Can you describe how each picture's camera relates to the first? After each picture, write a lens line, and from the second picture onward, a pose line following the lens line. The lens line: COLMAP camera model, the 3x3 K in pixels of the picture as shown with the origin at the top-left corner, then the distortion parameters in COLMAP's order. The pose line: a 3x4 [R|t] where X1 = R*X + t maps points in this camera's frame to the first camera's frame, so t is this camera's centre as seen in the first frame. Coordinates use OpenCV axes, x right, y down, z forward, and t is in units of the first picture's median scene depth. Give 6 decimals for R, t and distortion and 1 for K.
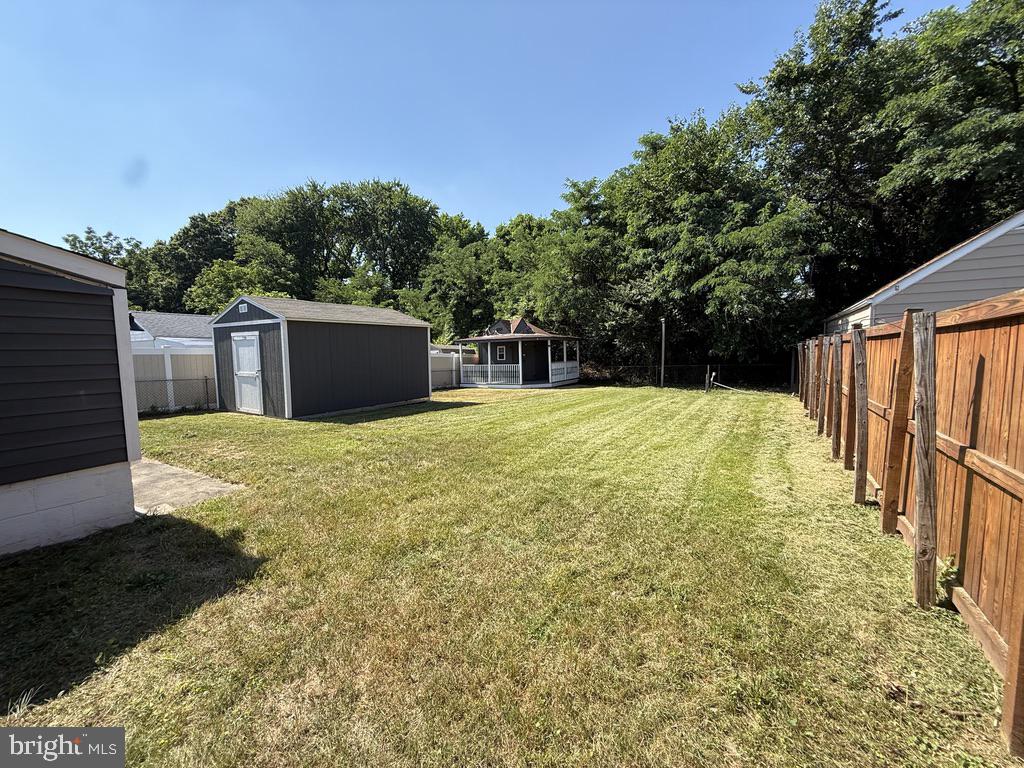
lens RADIAL K [[408.4, 0, 509.5], [0, 408.4, 383.5], [0, 0, 1]] dist [-0.000182, -0.000290]
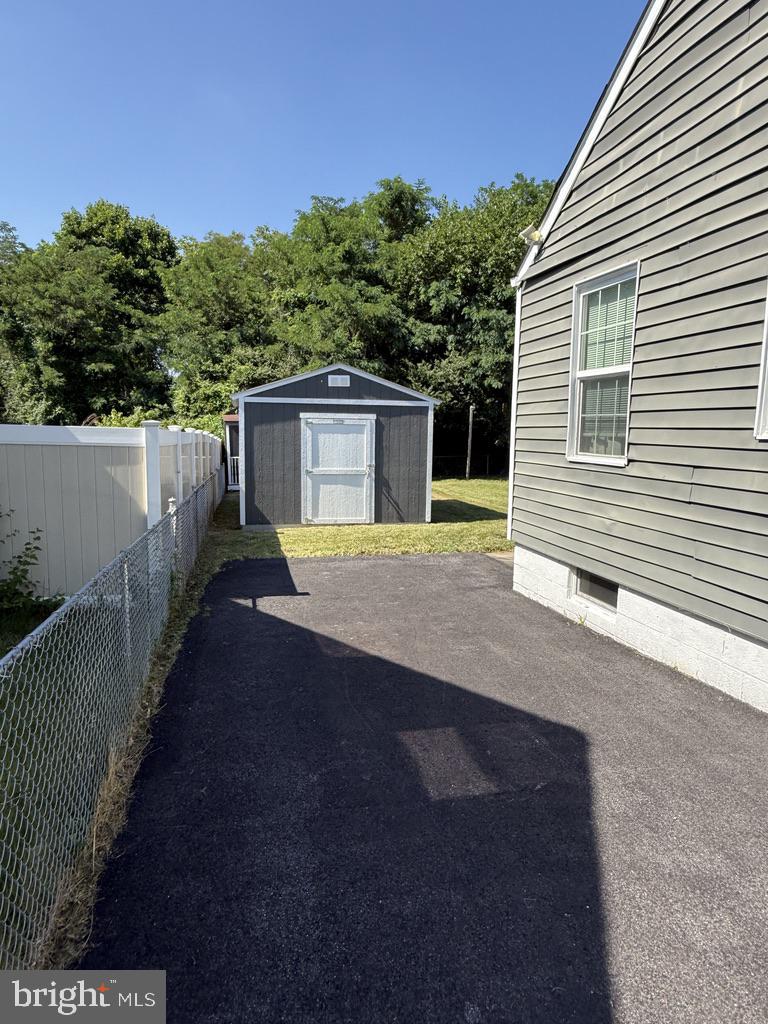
lens RADIAL K [[659.6, 0, 384.0], [0, 659.6, 512.0], [0, 0, 1]] dist [0.001807, -0.000877]
pose [[0.711920, -0.065788, 0.699172, -1.039083], [0.039158, 0.997772, 0.054012, -0.006924], [-0.701168, -0.011074, 0.712910, 0.068078]]
